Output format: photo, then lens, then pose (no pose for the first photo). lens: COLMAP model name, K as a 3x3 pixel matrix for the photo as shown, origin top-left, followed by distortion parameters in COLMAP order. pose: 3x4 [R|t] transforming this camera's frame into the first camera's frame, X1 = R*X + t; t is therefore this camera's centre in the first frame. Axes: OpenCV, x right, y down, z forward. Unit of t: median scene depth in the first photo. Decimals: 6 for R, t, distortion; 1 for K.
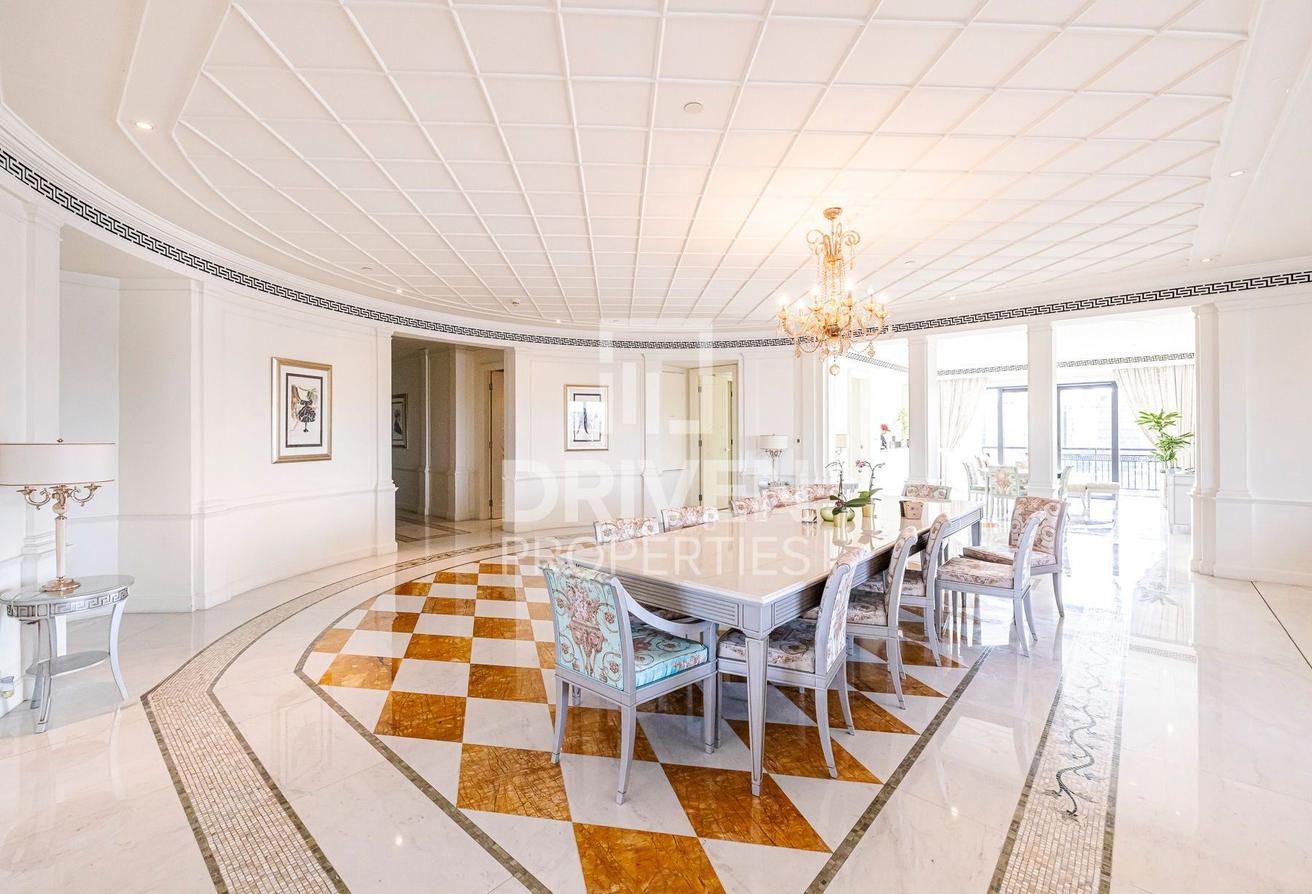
lens RADIAL K [[556.4, 0, 651.1], [0, 556.4, 428.3], [0, 0, 1]] dist [-0.000693, 0.000128]
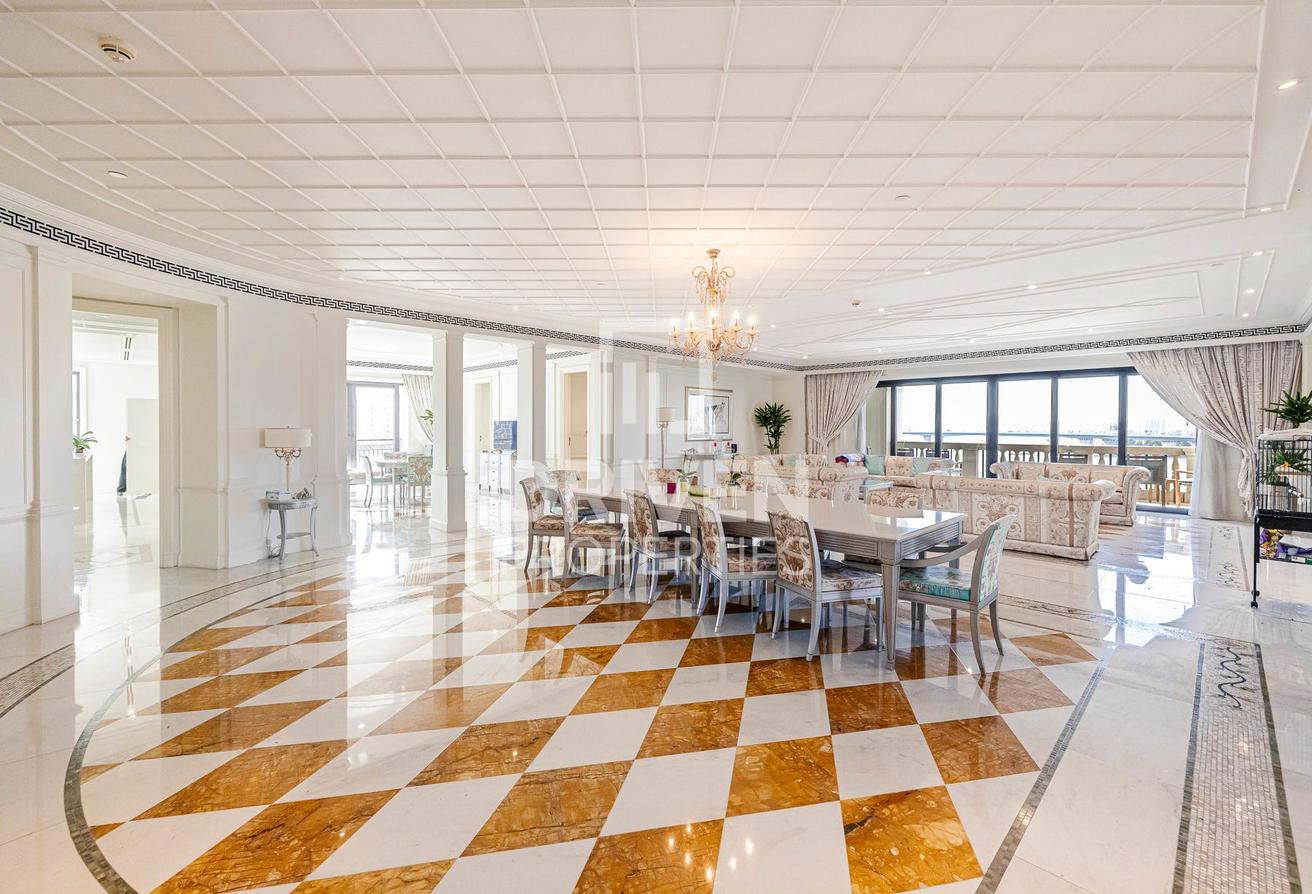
lens RADIAL K [[563.1, 0, 656.8], [0, 563.1, 432.6], [0, 0, 1]] dist [-0.001752, -0.000075]
pose [[0.058136, -0.010713, 0.998251, -1.658482], [-0.006267, 0.999919, 0.011096, 0.023416], [-0.998289, -0.006901, 0.058064, 1.834955]]
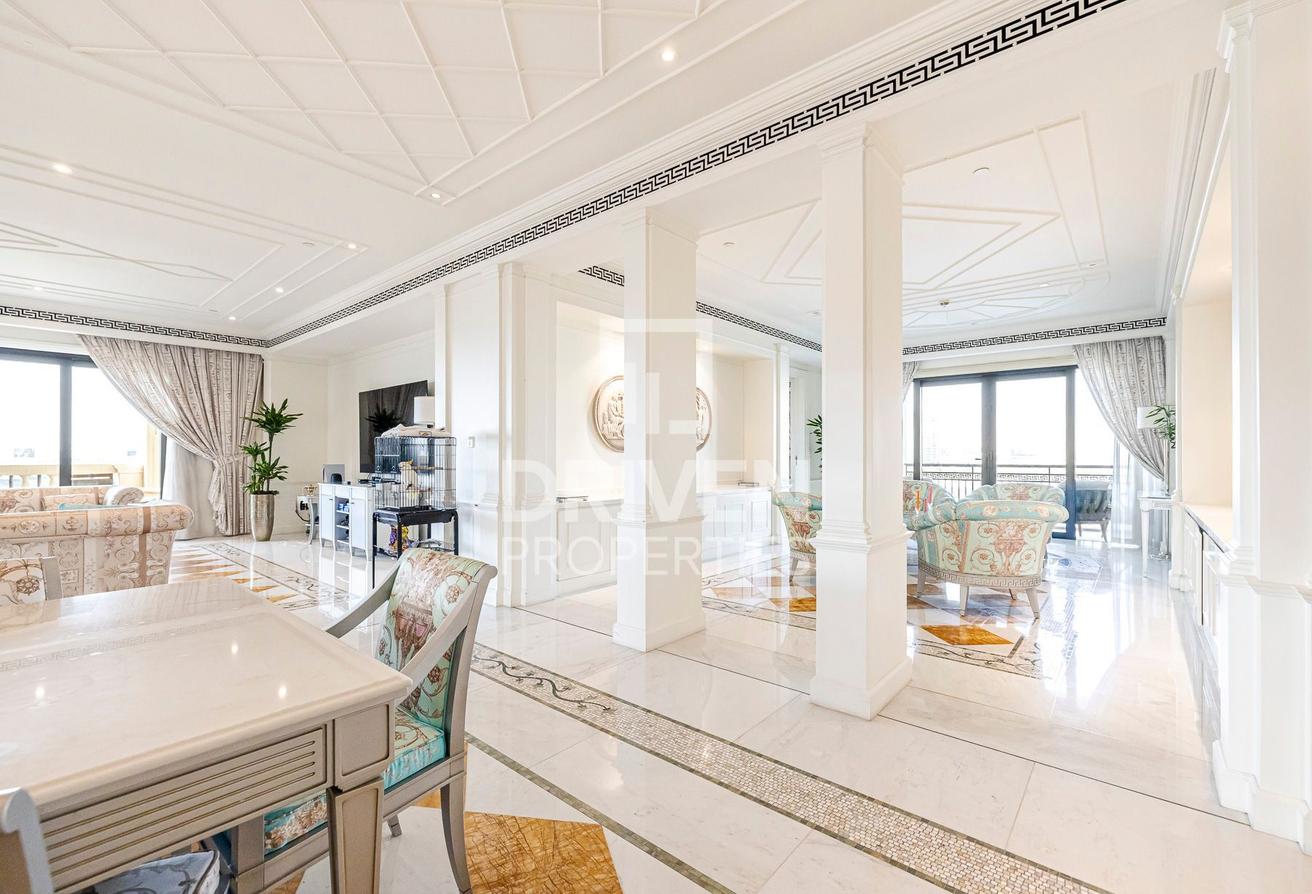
lens RADIAL K [[557.5, 0, 657.5], [0, 557.5, 454.8], [0, 0, 1]] dist [-0.000585, 0.000255]
pose [[-0.999676, -0.000331, -0.025447, -0.393531], [-0.000210, 0.999989, -0.004735, 0.131653], [0.025449, -0.004728, -0.999665, 1.746545]]
